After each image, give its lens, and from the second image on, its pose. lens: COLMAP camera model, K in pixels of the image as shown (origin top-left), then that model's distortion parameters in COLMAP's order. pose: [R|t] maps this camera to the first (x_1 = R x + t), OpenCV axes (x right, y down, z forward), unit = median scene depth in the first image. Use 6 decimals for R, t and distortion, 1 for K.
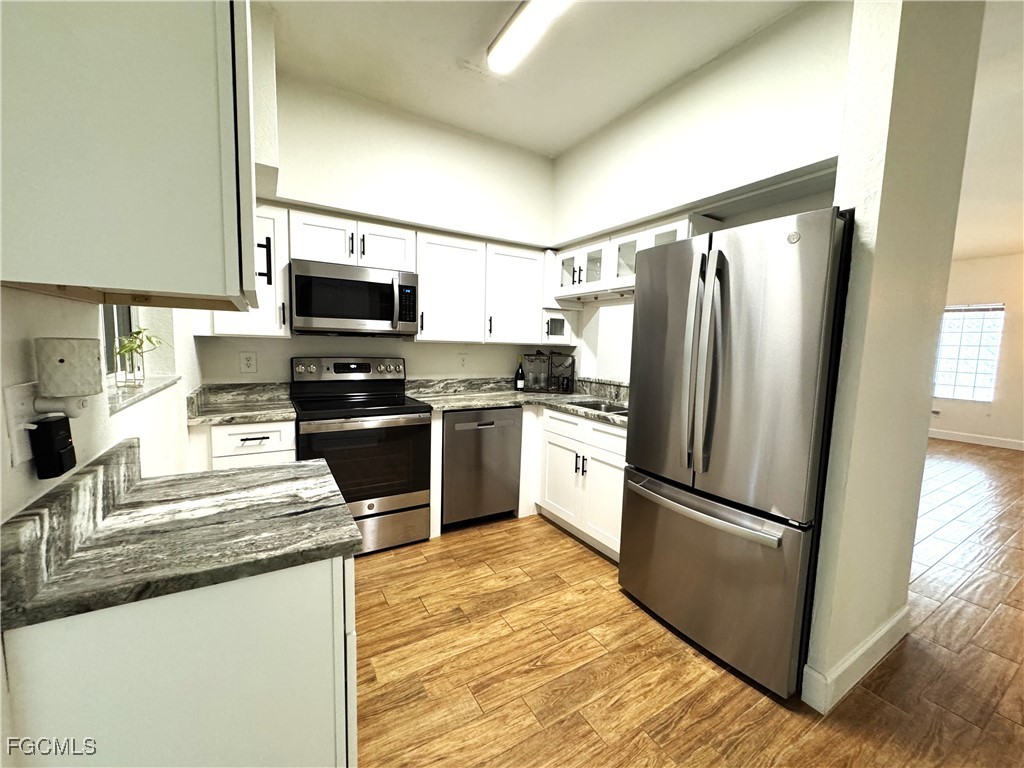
lens RADIAL K [[407.9, 0, 512.5], [0, 407.9, 384.0], [0, 0, 1]] dist [-0.002228, 0.000722]
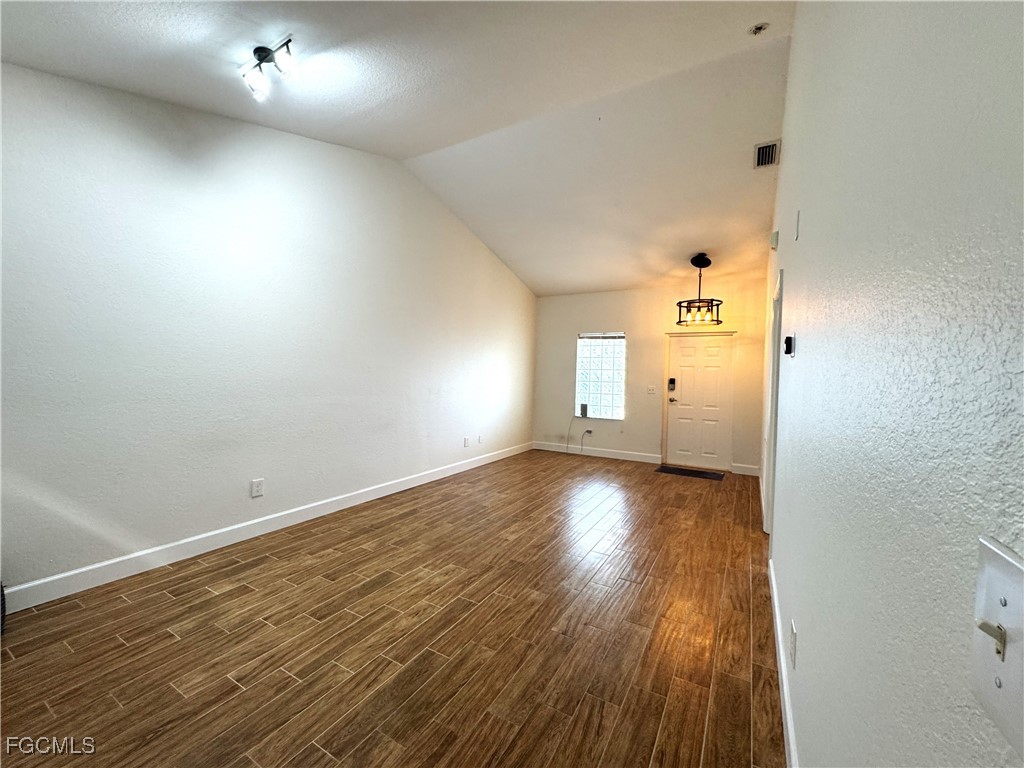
lens RADIAL K [[407.9, 0, 517.3], [0, 407.9, 387.0], [0, 0, 1]] dist [-0.002228, 0.000722]
pose [[0.869891, -0.025443, 0.492588, 1.080932], [0.053038, 0.997703, -0.042130, -0.039256], [-0.490384, 0.062774, 0.869243, 0.478790]]
